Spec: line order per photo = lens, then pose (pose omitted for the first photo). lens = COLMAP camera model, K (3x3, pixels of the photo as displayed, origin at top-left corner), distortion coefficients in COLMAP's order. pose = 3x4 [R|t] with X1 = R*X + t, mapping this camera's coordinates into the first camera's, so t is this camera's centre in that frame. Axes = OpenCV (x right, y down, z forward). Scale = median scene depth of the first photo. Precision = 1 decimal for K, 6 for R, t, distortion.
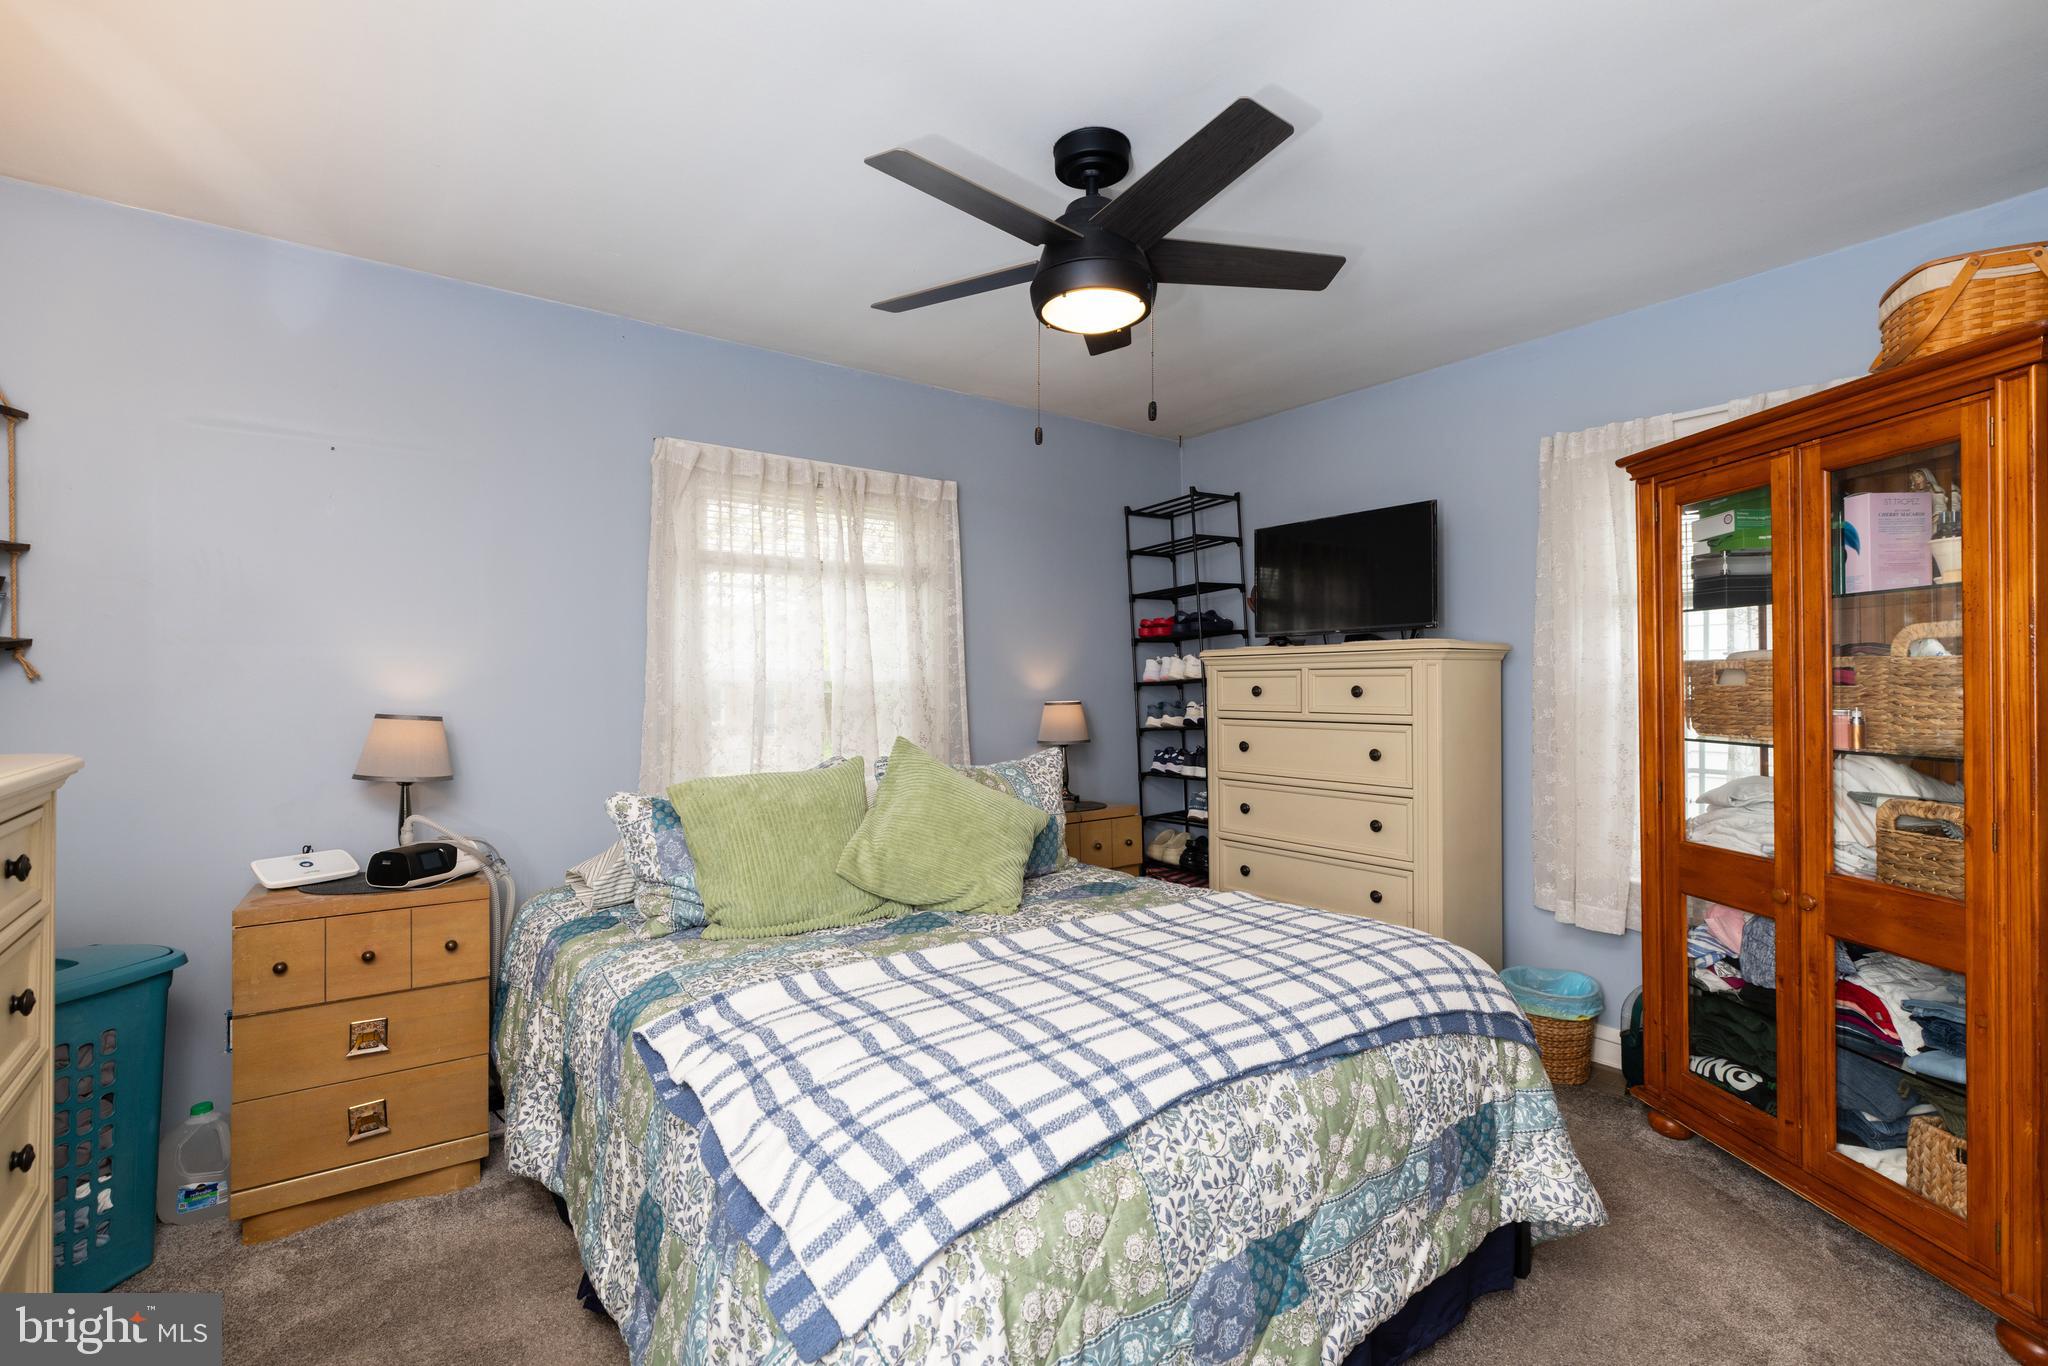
lens RADIAL K [[919.6, 0, 1022.2], [0, 919.6, 682.8], [0, 0, 1]] dist [0.004527, 0.000500]
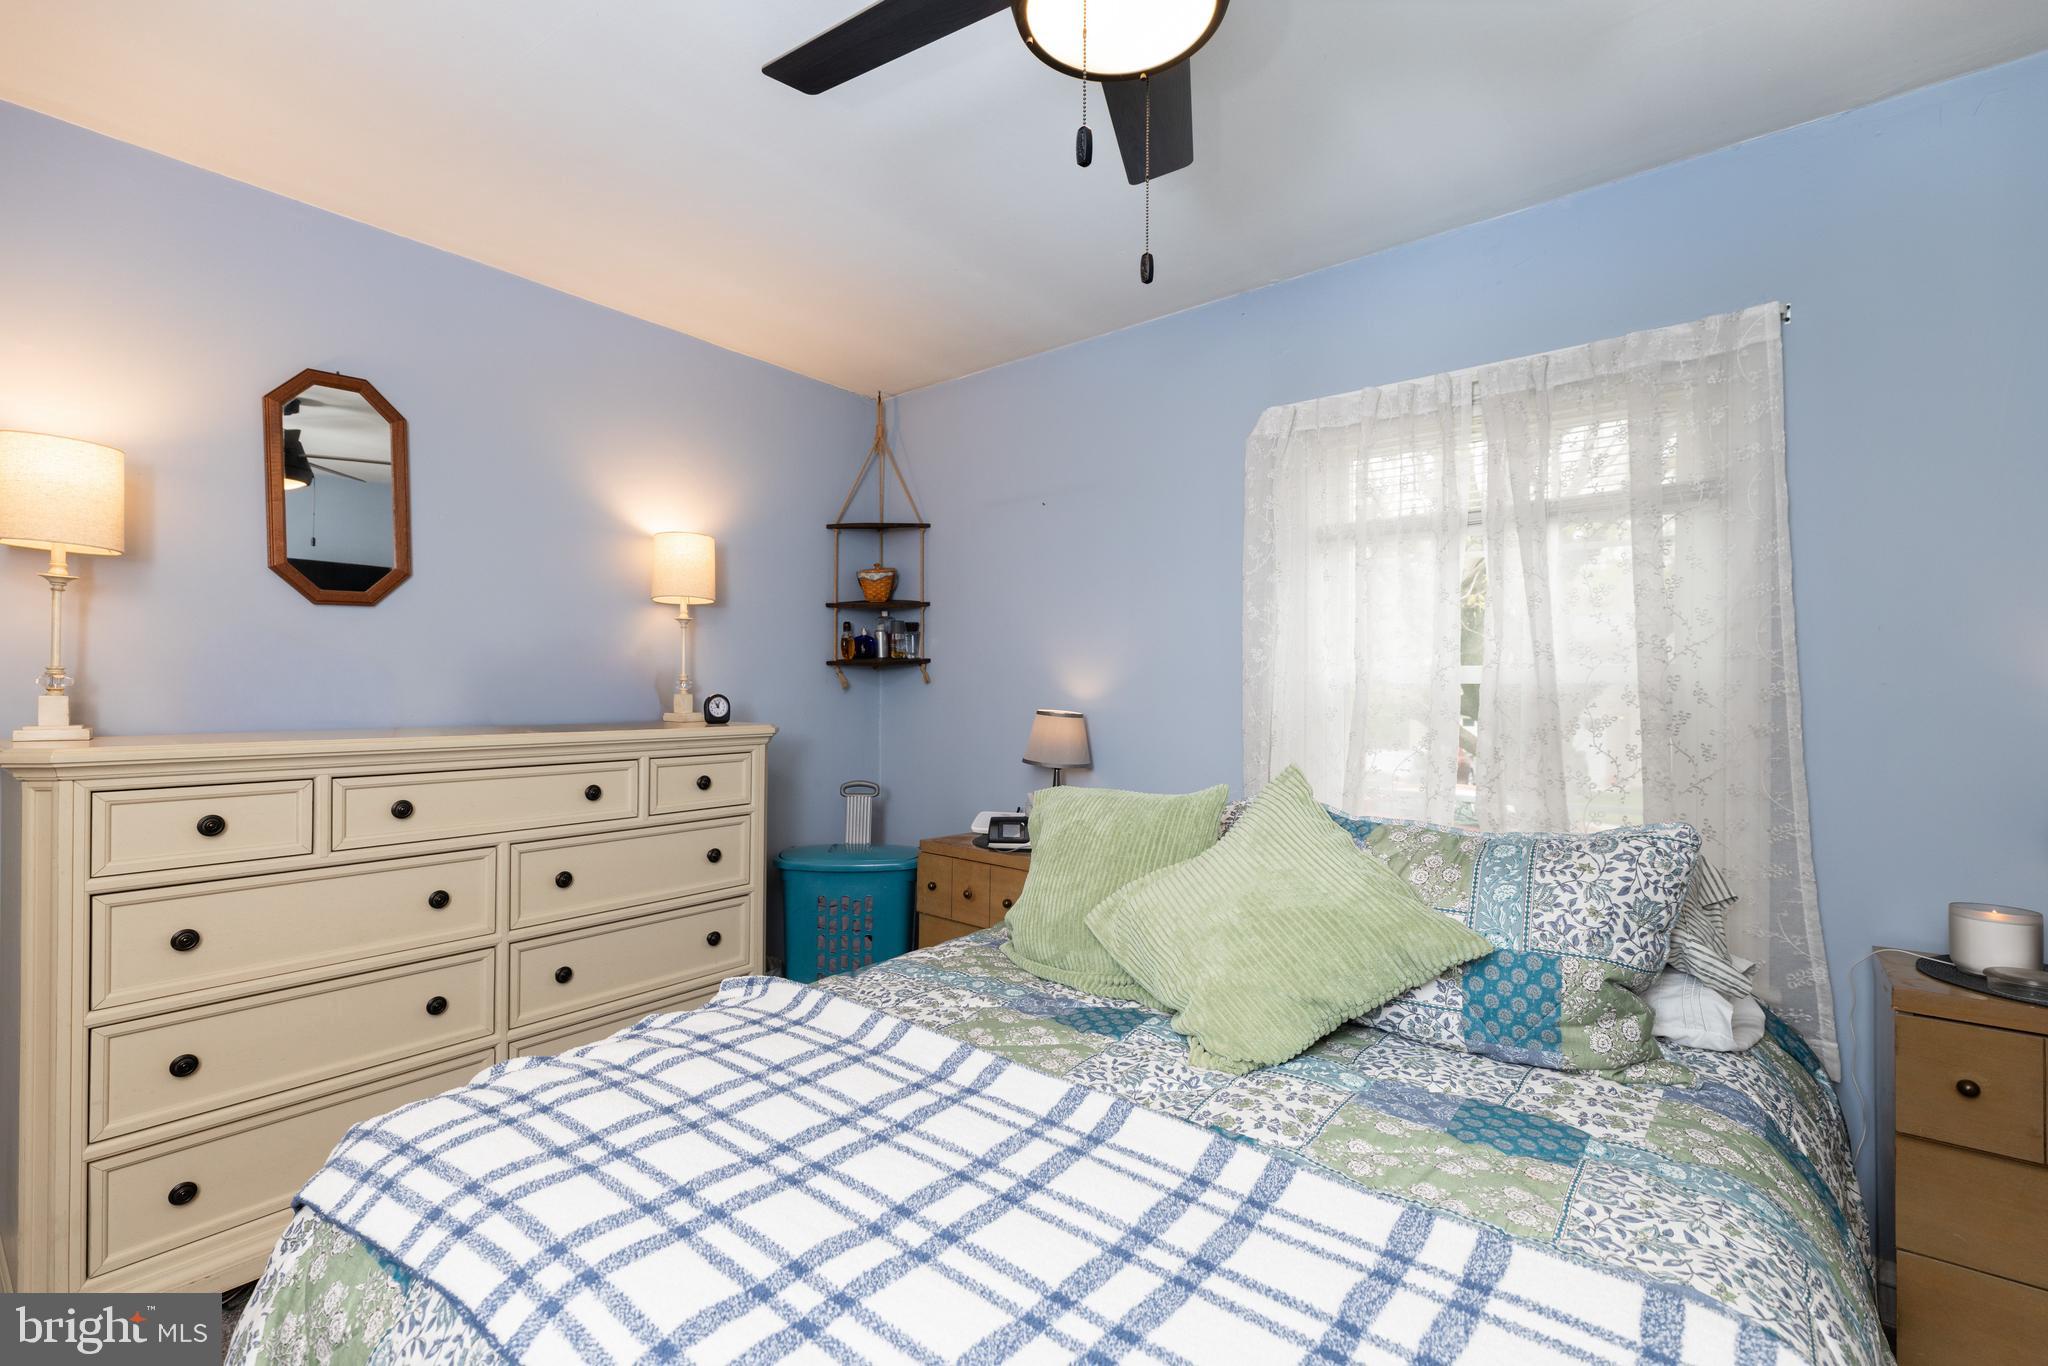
lens RADIAL K [[919.6, 0, 1024.0], [0, 919.6, 678.9], [0, 0, 1]] dist [0.004527, 0.000500]
pose [[0.226359, -0.004614, -0.974033, 0.590724], [0.000810, 0.999989, -0.004549, -0.002856], [0.974044, 0.000241, 0.226360, 0.793627]]
